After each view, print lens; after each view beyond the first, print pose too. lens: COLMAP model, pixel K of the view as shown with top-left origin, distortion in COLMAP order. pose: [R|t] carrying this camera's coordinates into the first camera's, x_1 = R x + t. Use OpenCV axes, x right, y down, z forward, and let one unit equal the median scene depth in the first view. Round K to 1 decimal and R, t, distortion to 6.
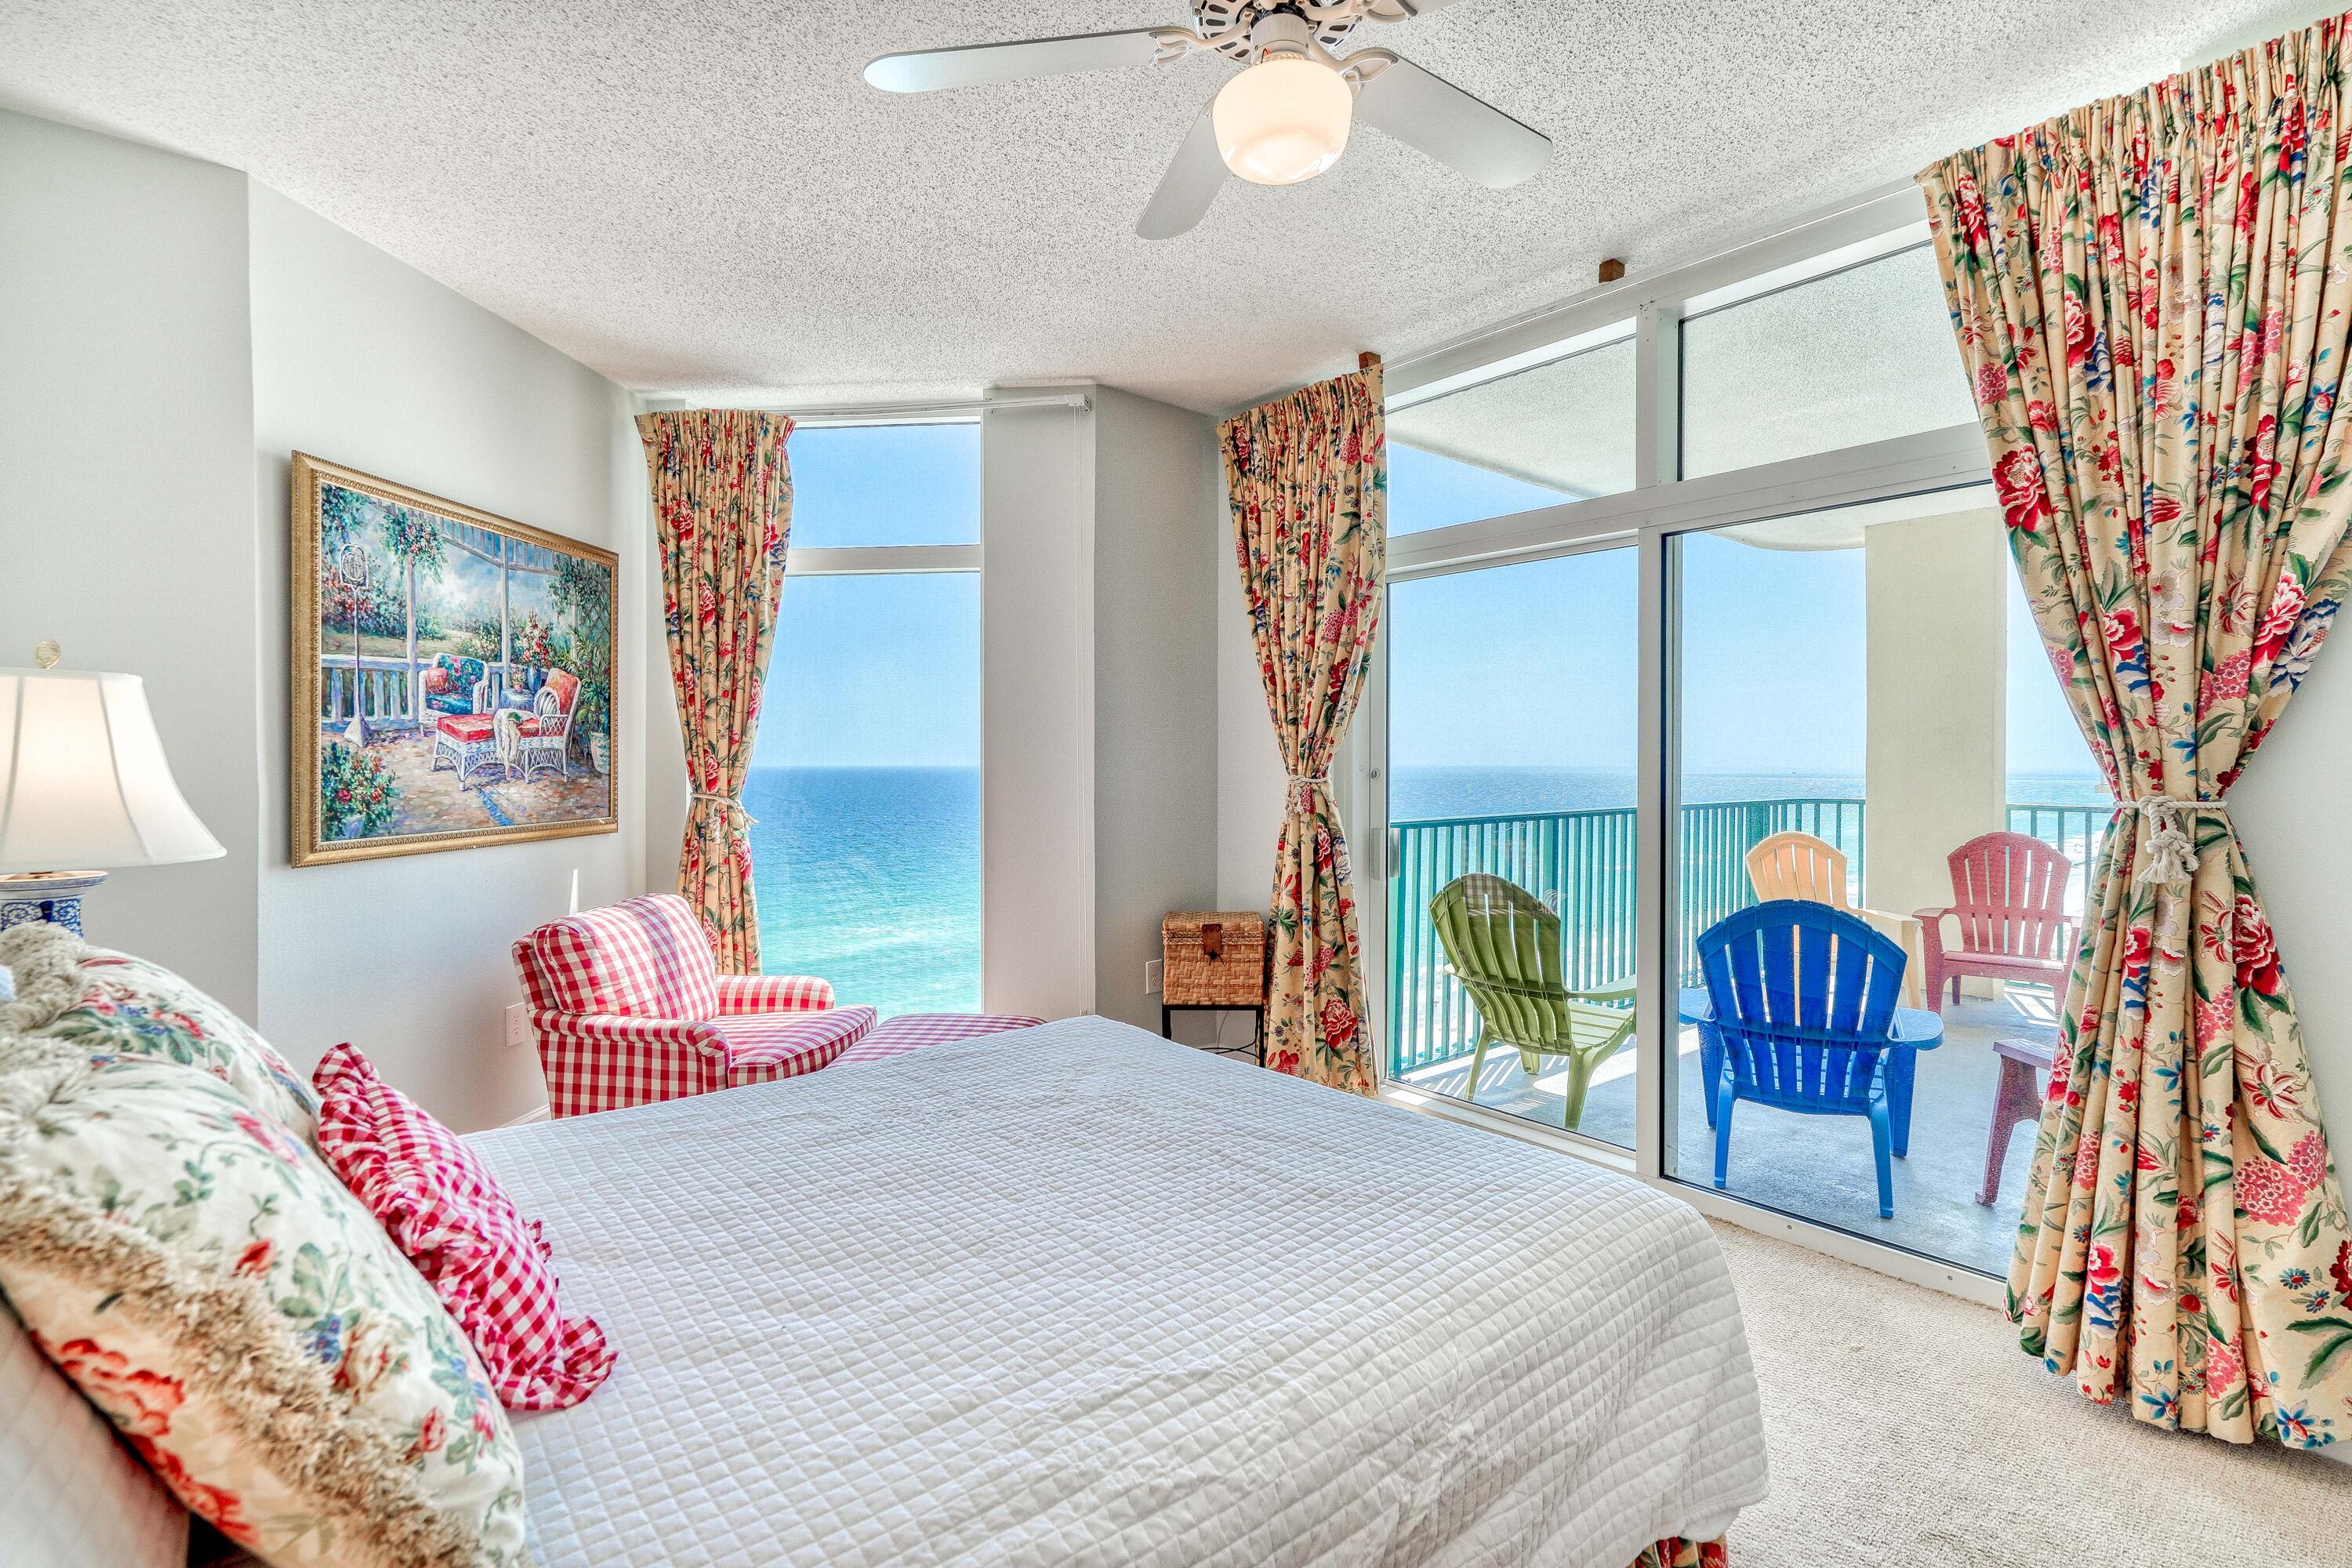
lens RADIAL K [[1116.4, 0, 1173.5], [0, 1116.4, 761.7], [0, 0, 1]] dist [-0.001979, 0.010264]
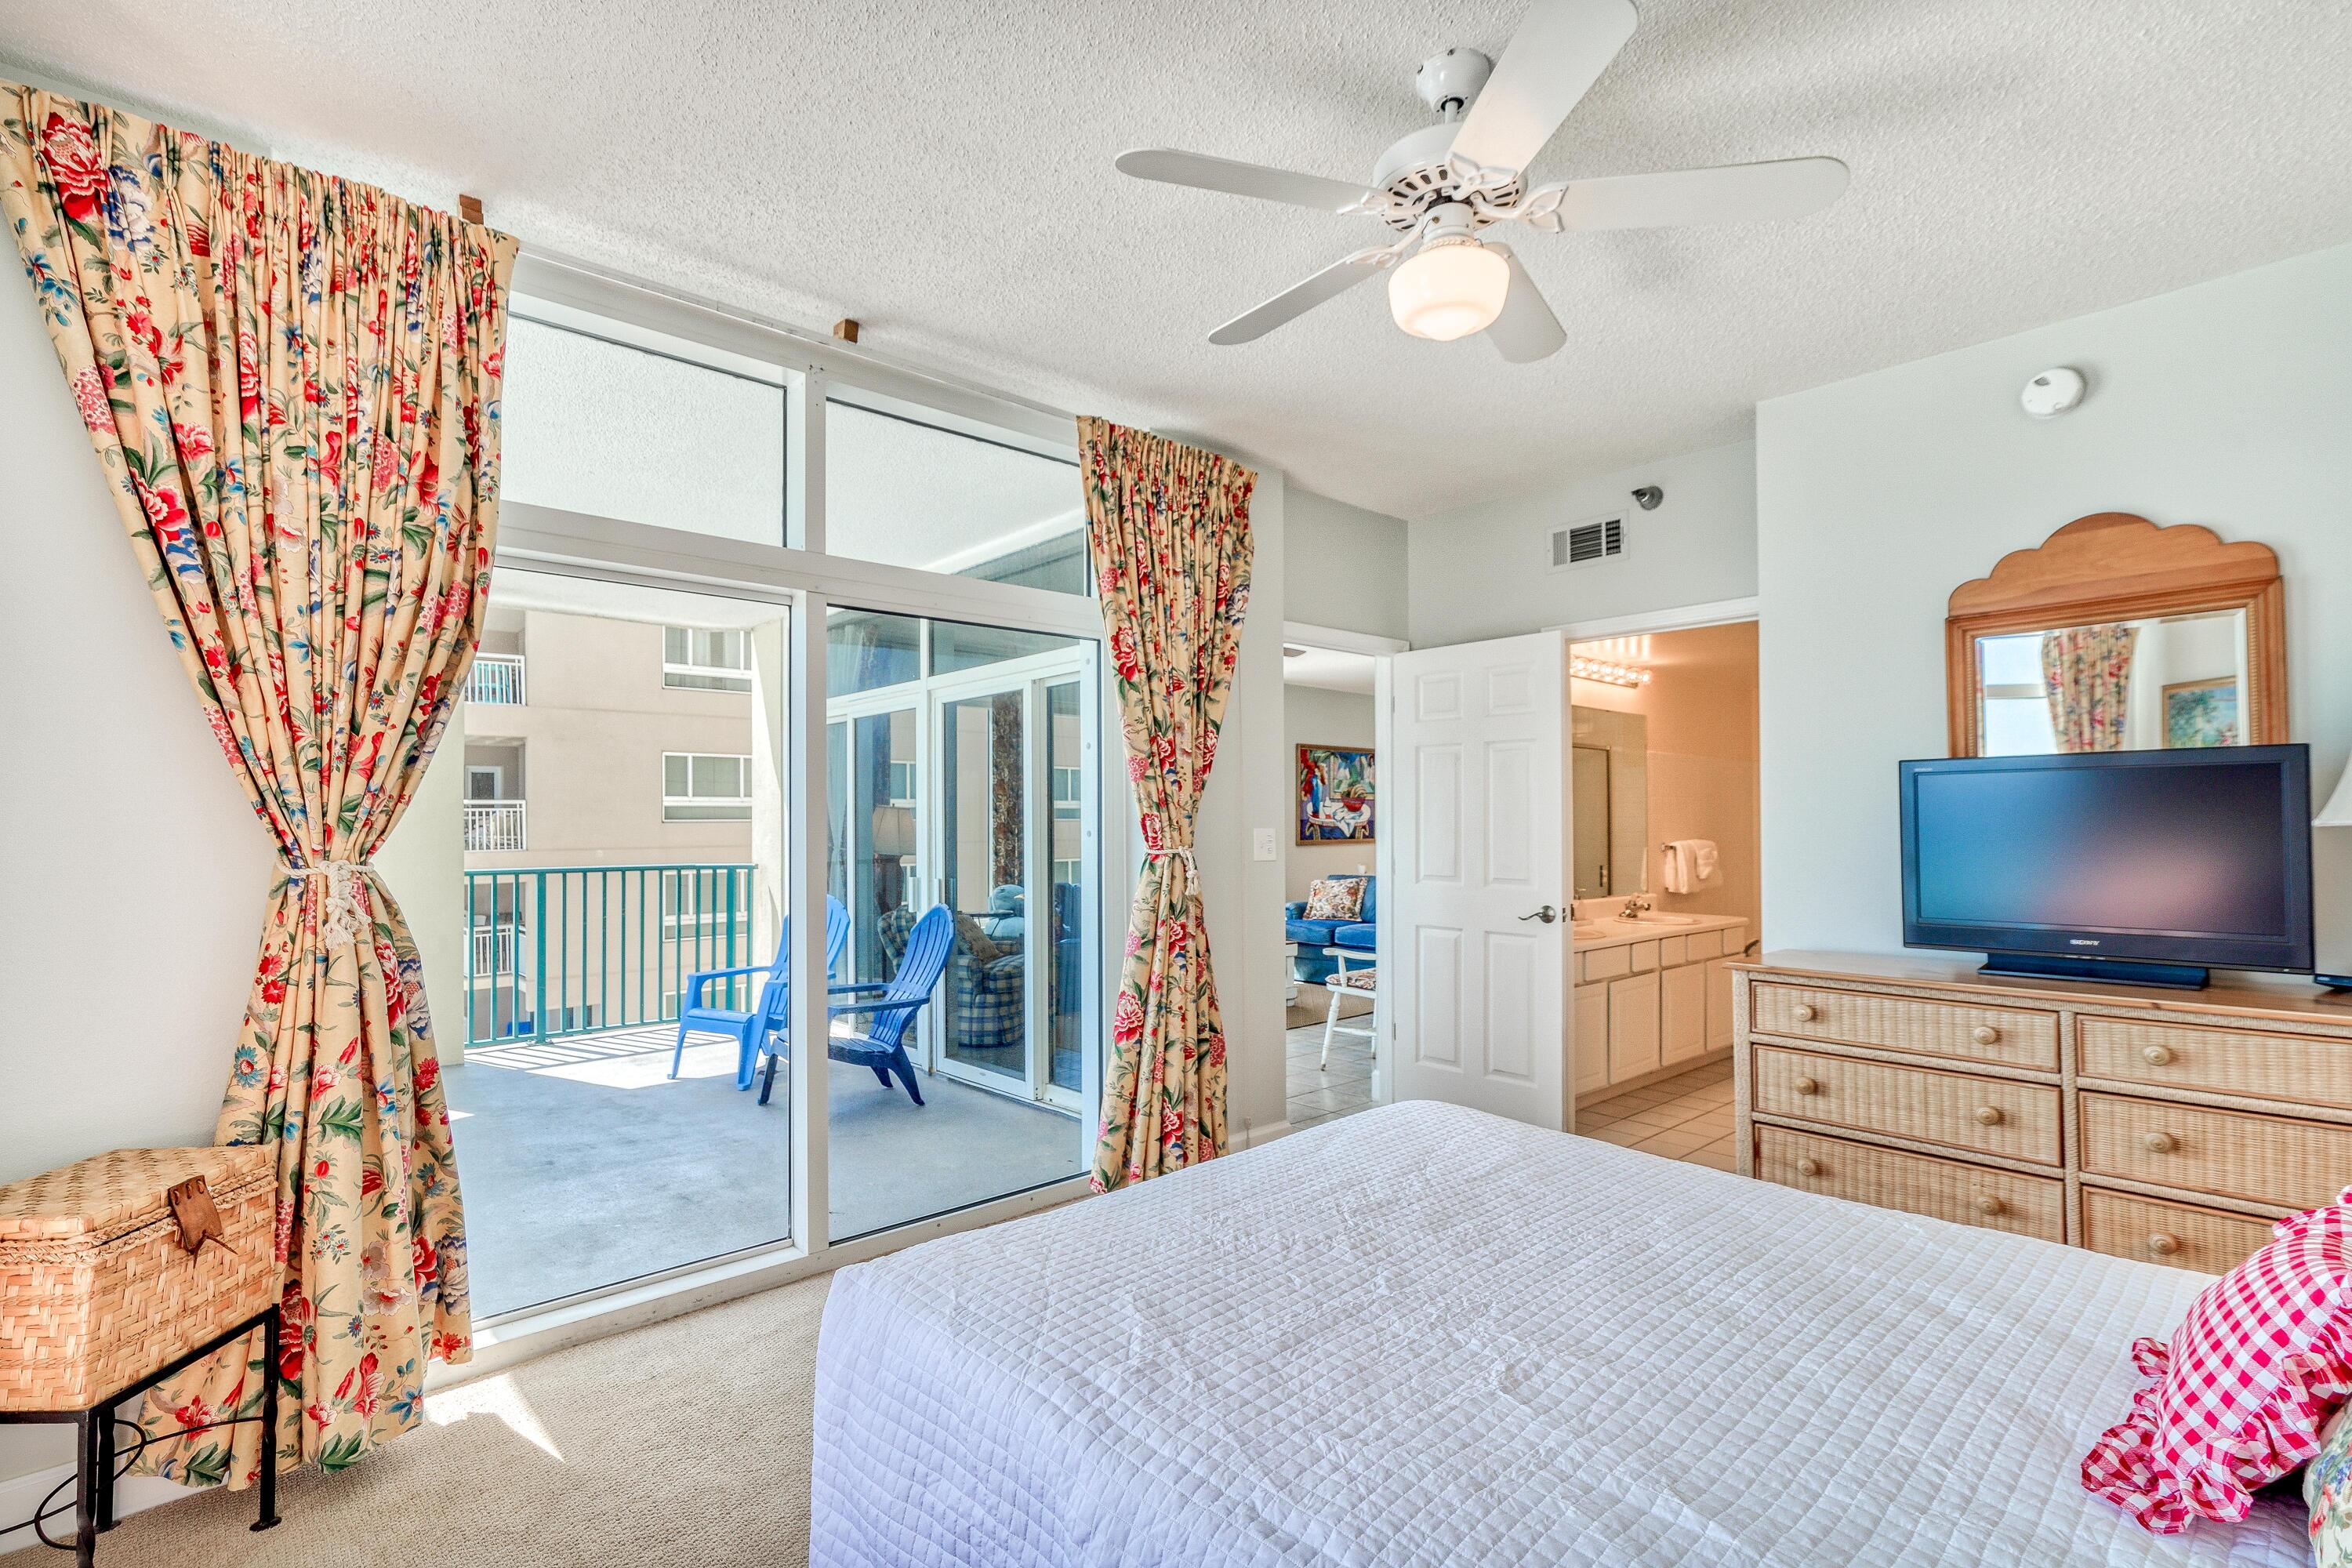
lens RADIAL K [[1103.5, 0, 1172.5], [0, 1103.5, 821.3], [0, 0, 1]] dist [0.002333, 0.001000]
pose [[-0.065363, 0.004126, 0.997853, -0.666663], [0.010568, 0.999938, -0.003442, -0.001567], [-0.997806, 0.010320, -0.065403, 0.879146]]
